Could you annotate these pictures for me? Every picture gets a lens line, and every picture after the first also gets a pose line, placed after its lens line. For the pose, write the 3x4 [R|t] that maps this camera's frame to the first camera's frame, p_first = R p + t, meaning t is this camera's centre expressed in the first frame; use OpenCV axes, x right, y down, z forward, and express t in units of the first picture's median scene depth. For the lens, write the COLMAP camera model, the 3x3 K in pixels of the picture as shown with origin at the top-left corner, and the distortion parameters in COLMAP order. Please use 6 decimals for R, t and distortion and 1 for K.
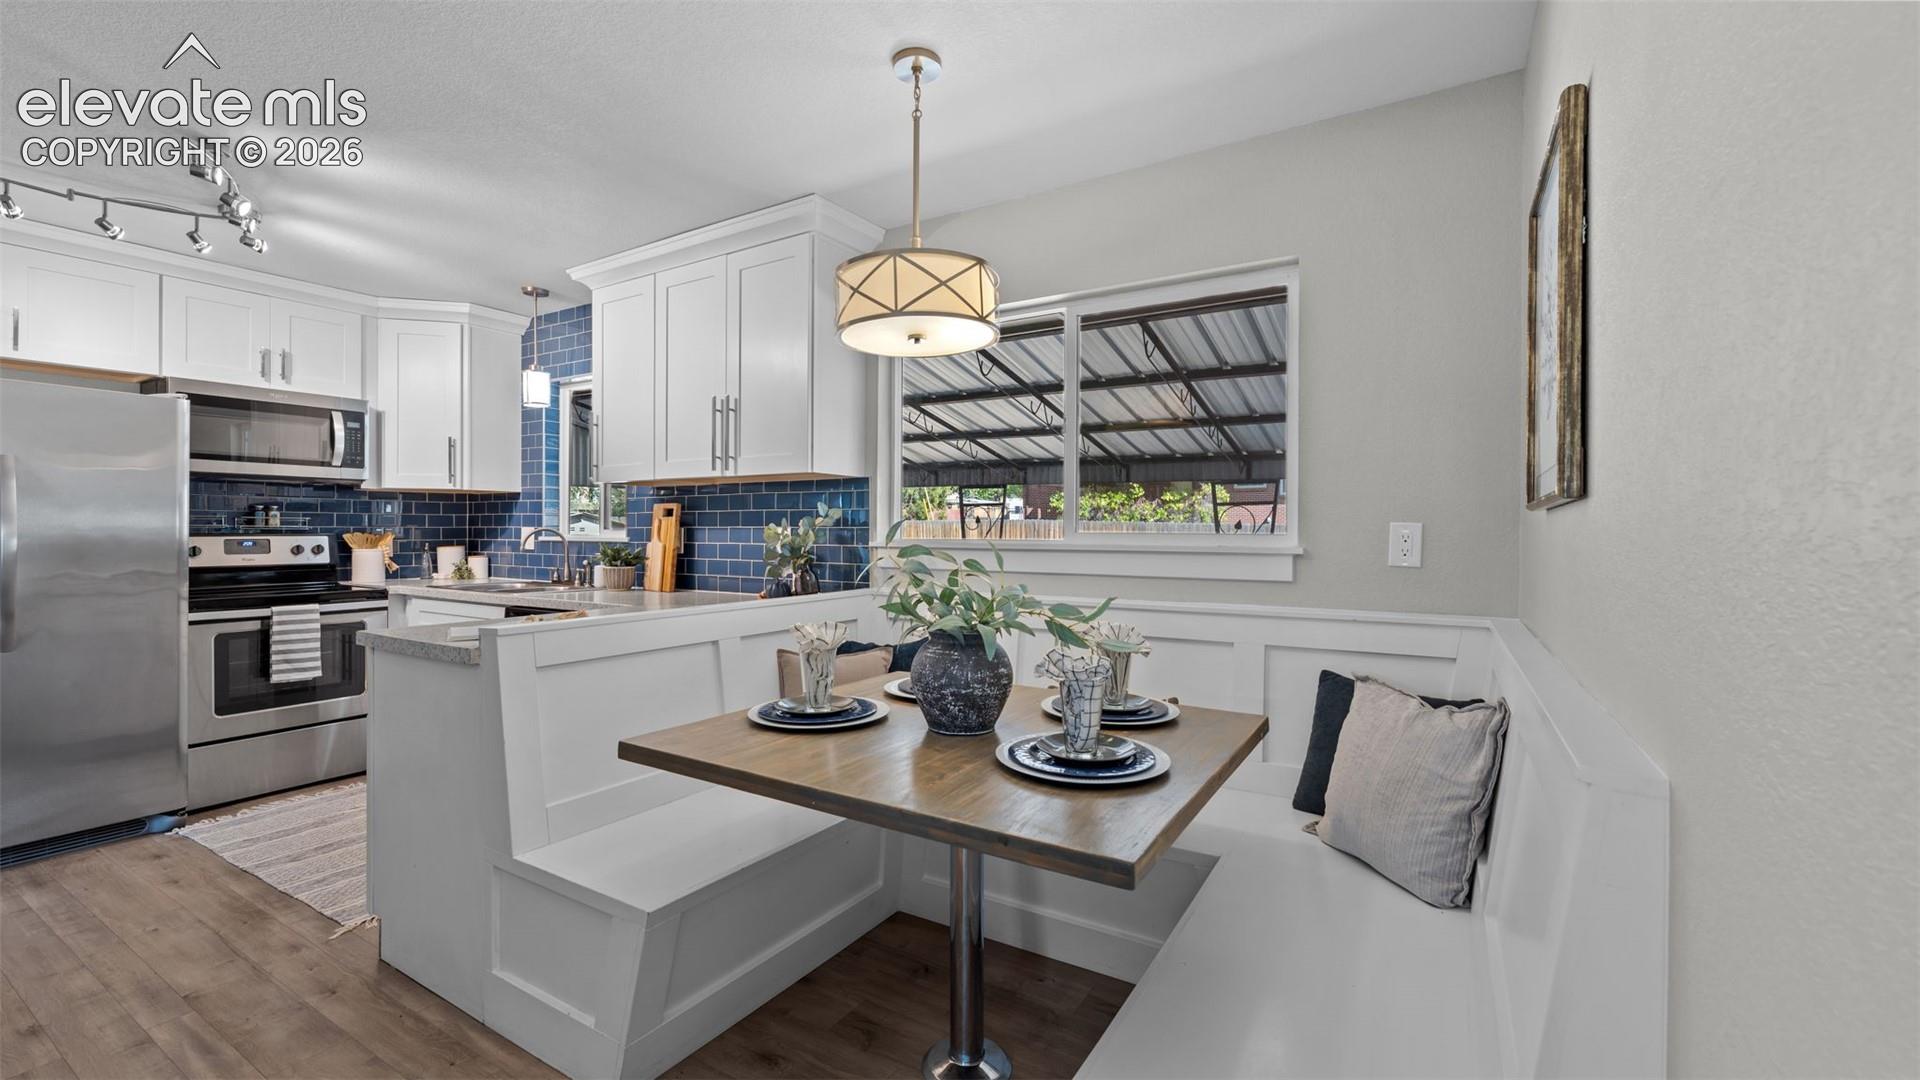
lens RADIAL K [[778.1, 0, 956.3], [0, 778.1, 532.6], [0, 0, 1]] dist [0.000702, -0.000323]
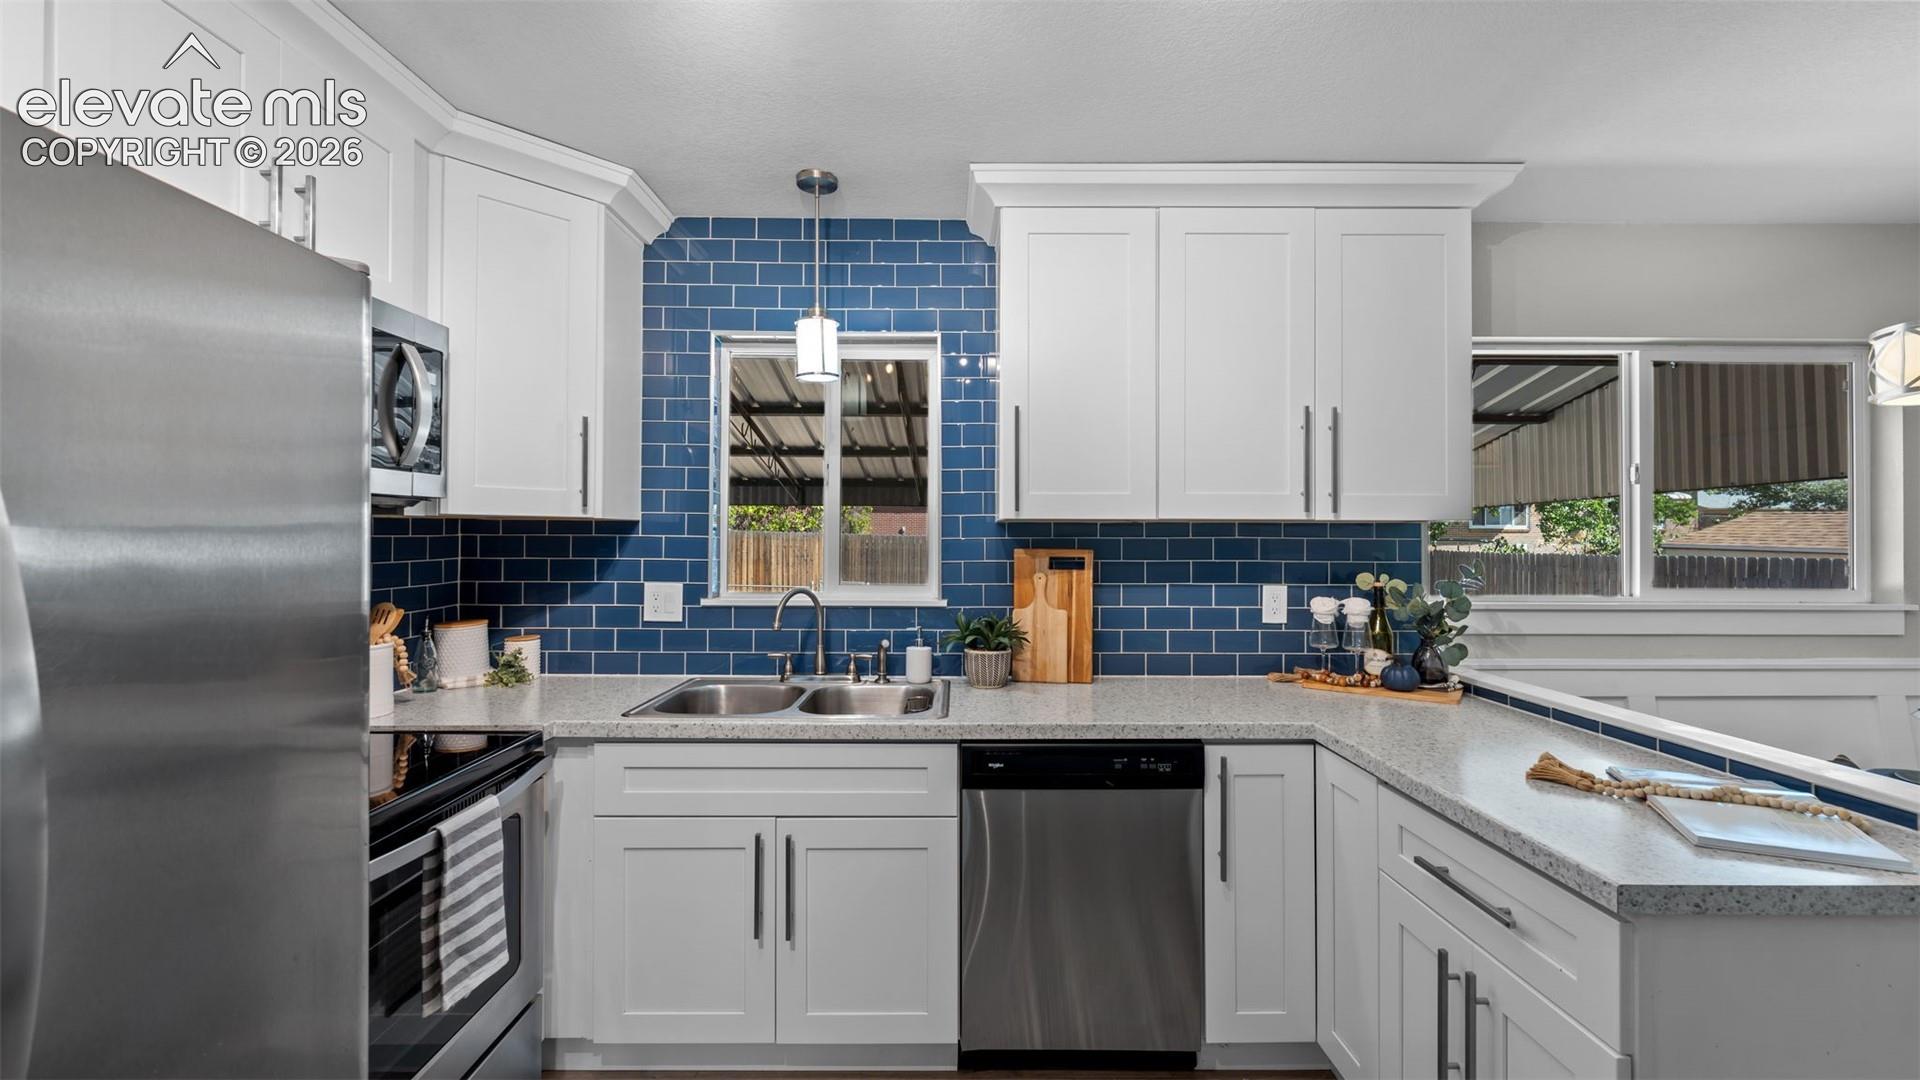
lens RADIAL K [[778.1, 0, 956.3], [0, 778.1, 532.6], [0, 0, 1]] dist [0.000702, -0.000323]
pose [[0.849443, 0.001917, 0.527677, -0.783098], [0.000889, 0.999987, -0.005063, -0.047515], [-0.527680, 0.004770, 0.849430, 0.470398]]
